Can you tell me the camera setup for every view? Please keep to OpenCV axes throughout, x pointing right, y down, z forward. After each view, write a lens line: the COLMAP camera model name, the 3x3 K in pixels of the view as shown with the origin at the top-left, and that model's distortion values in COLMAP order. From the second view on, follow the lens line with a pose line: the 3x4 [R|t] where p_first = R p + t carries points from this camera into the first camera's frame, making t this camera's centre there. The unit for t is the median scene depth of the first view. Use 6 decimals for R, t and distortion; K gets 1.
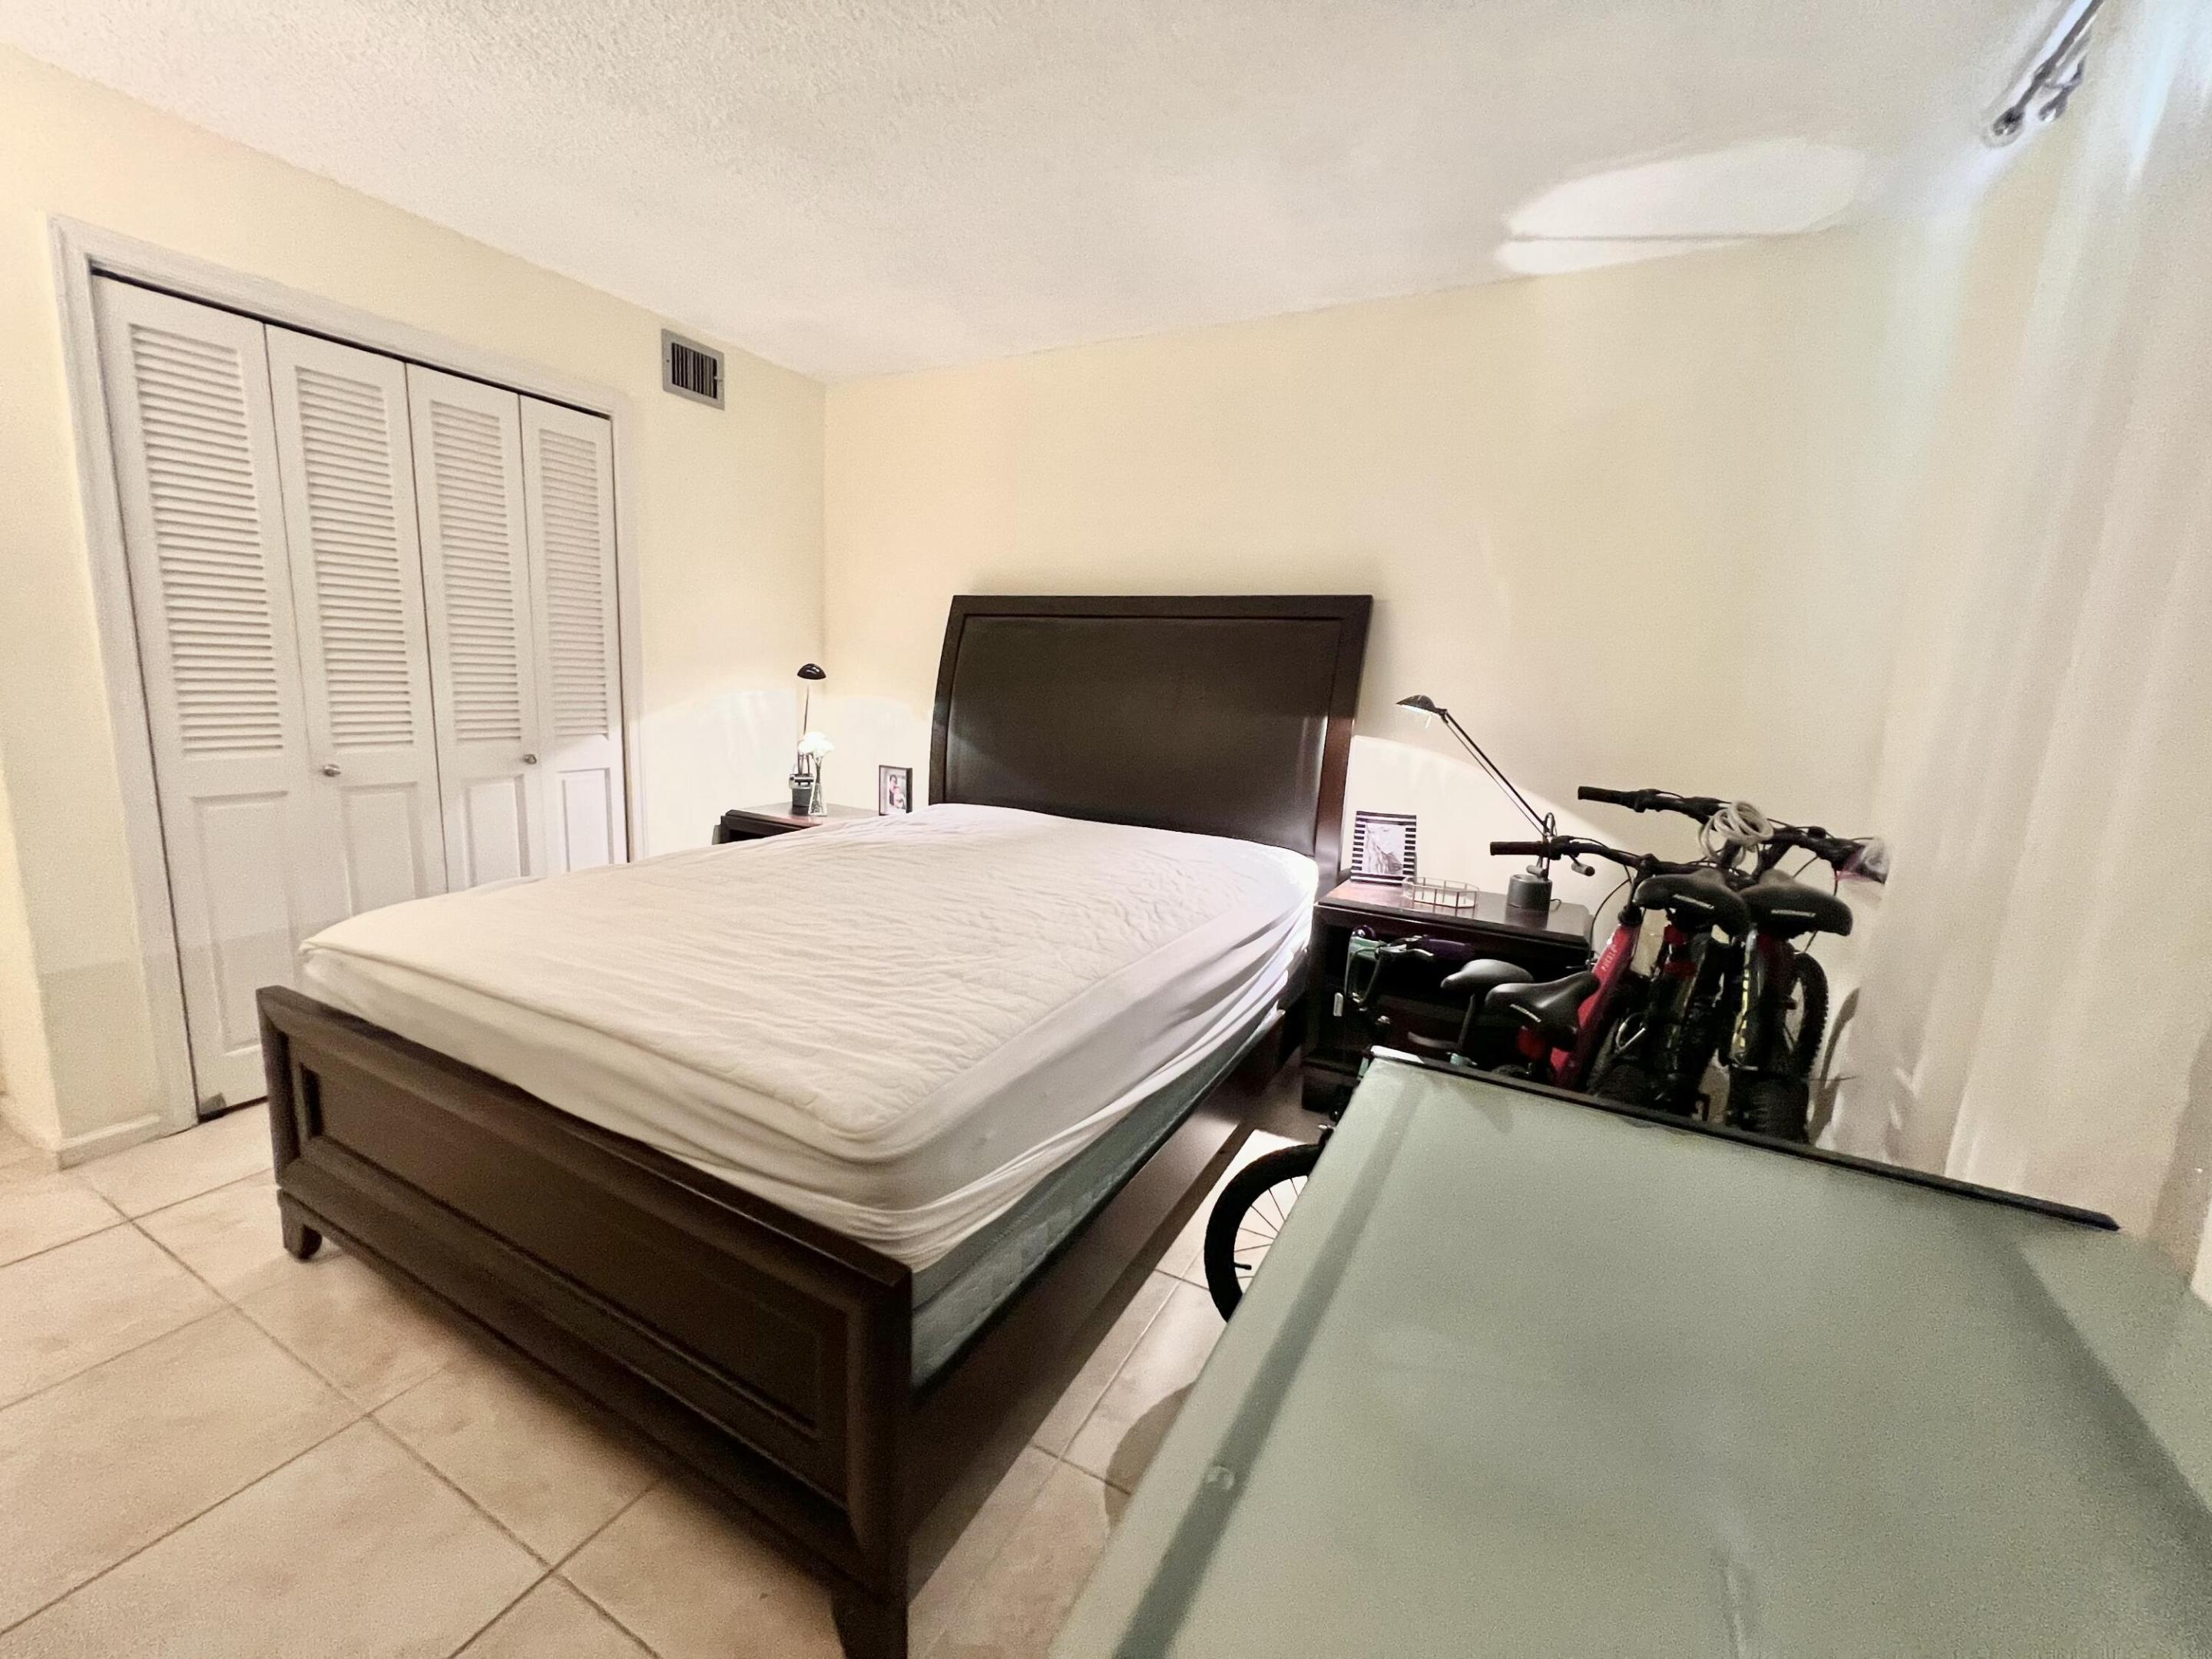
lens RADIAL K [[891.2, 0, 1106.1], [0, 891.2, 831.1], [0, 0, 1]] dist [-0.004102, 0.001788]
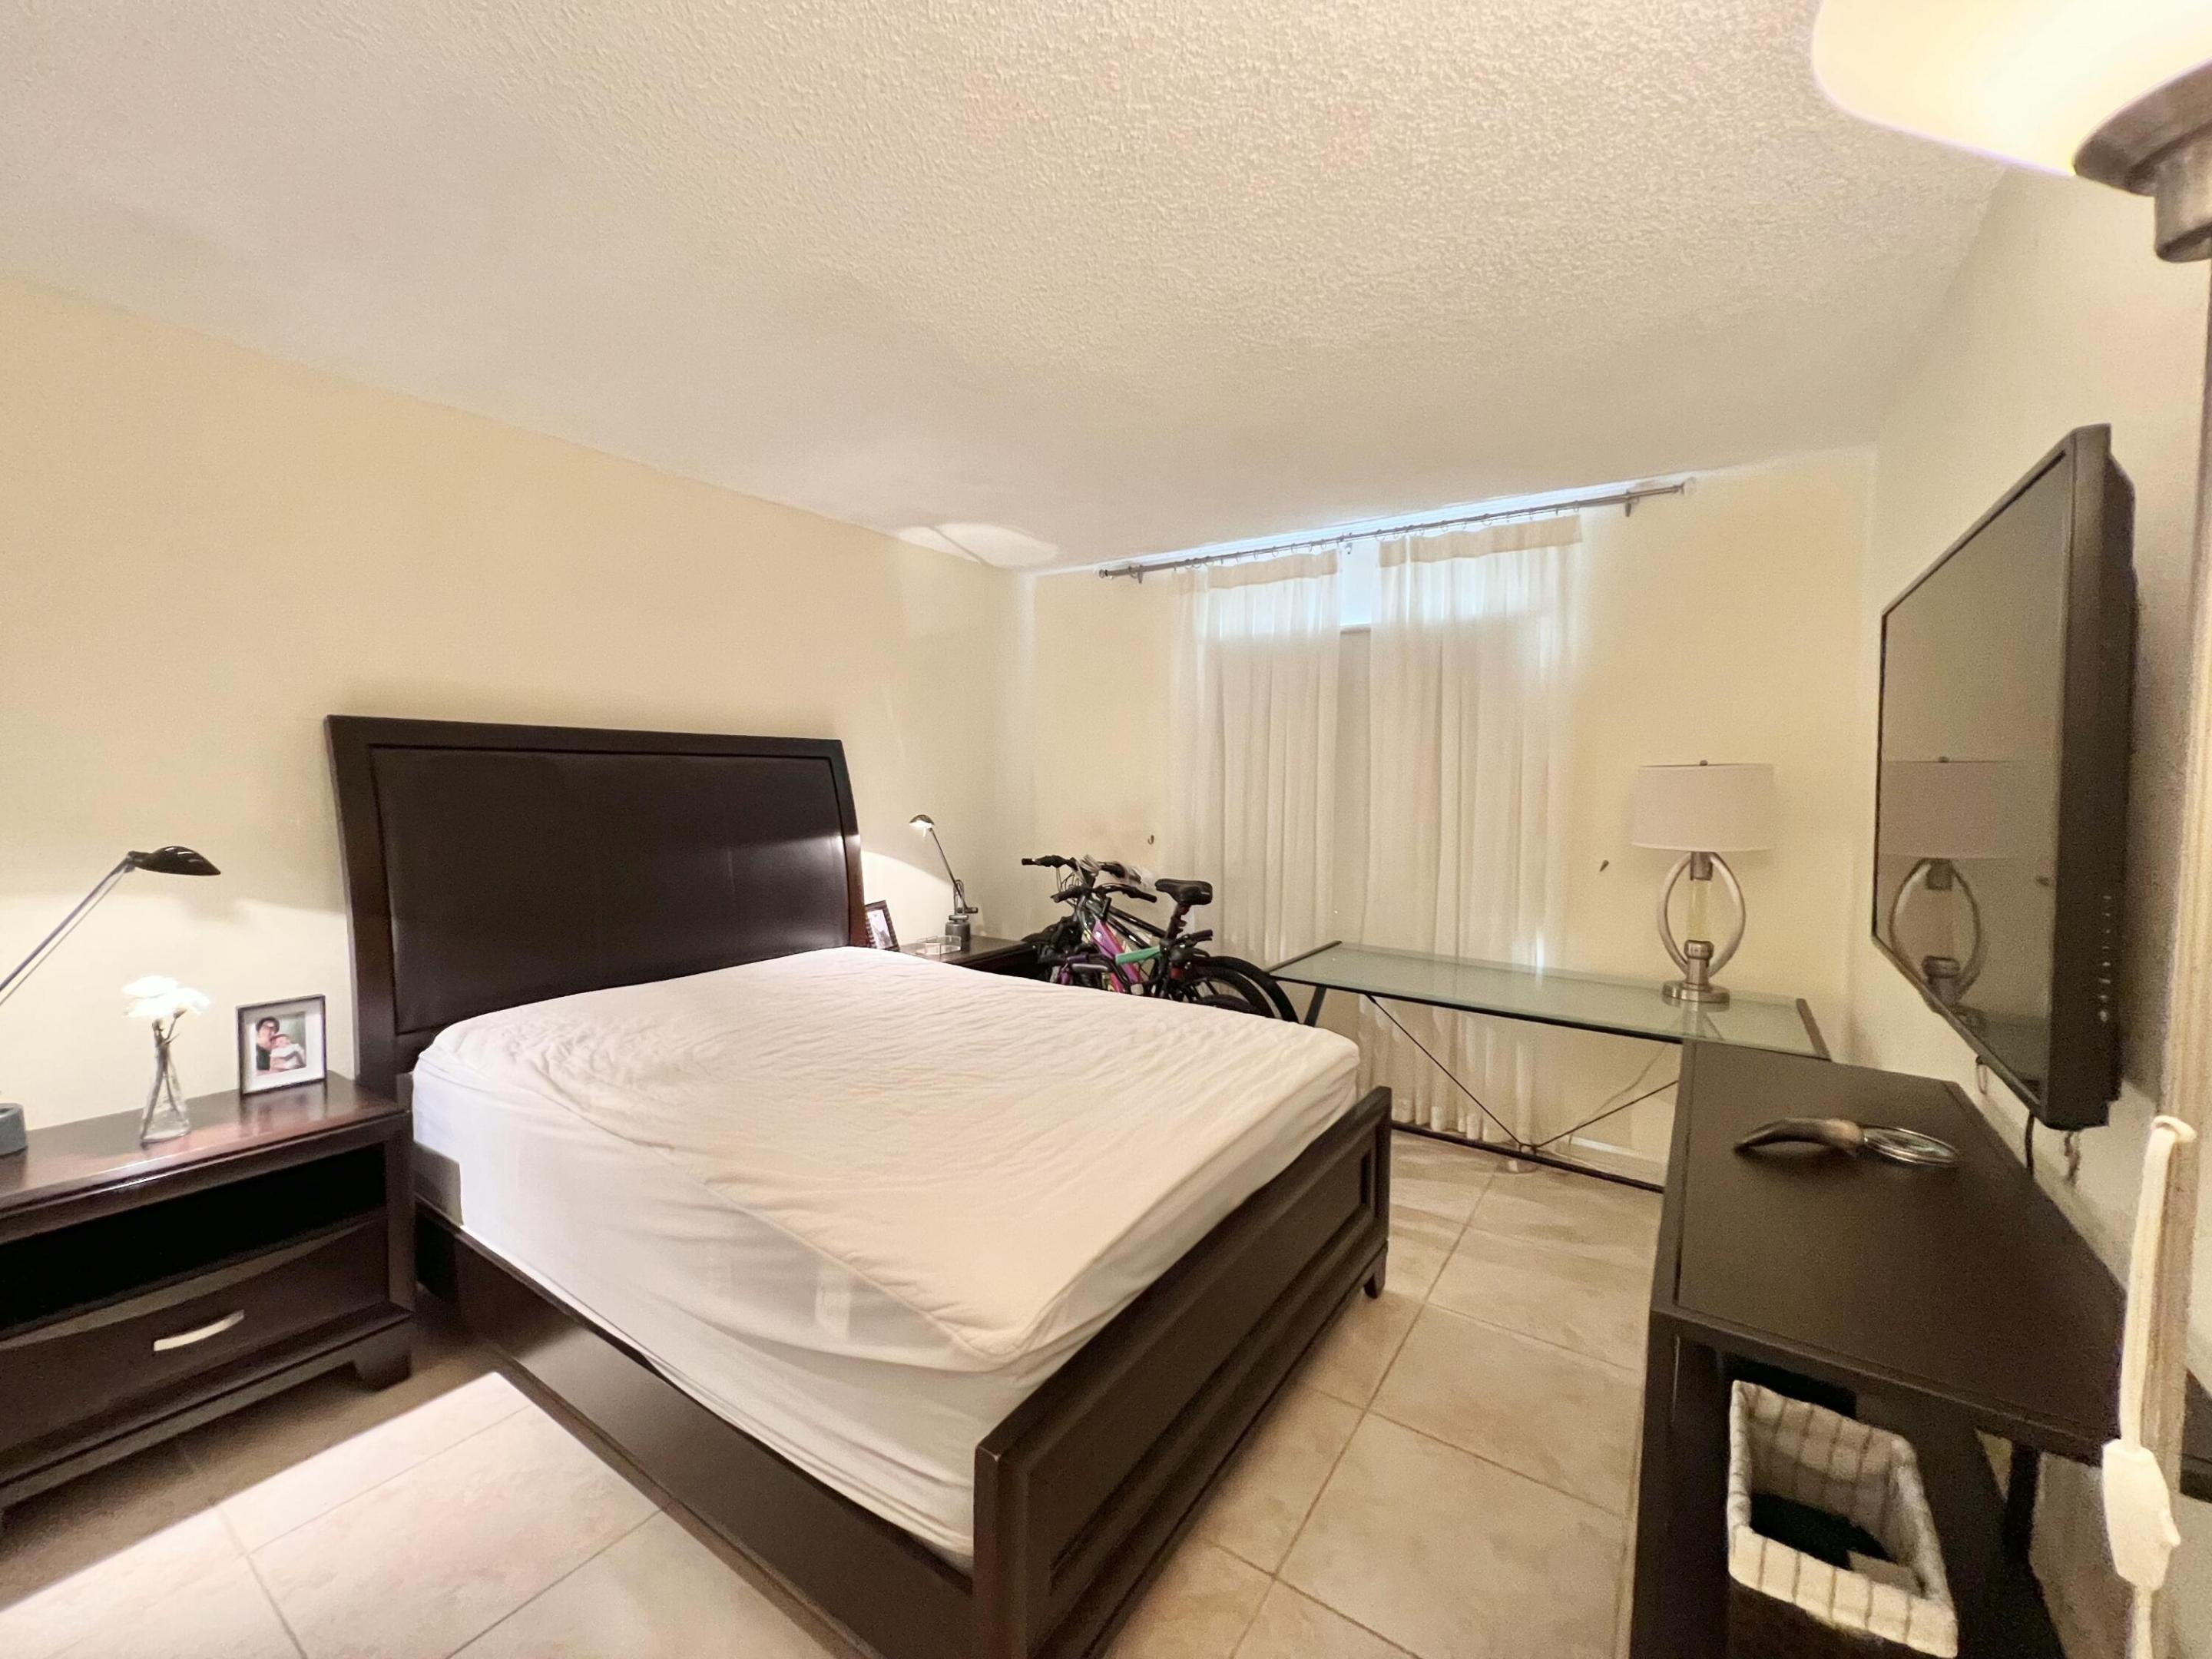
lens RADIAL K [[891.2, 0, 1101.8], [0, 891.2, 832.4], [0, 0, 1]] dist [-0.004102, 0.001788]
pose [[0.124205, -0.105410, 0.986642, -1.363756], [0.166039, 0.982529, 0.084068, -0.262377], [-0.978266, 0.153379, 0.139537, 0.687143]]
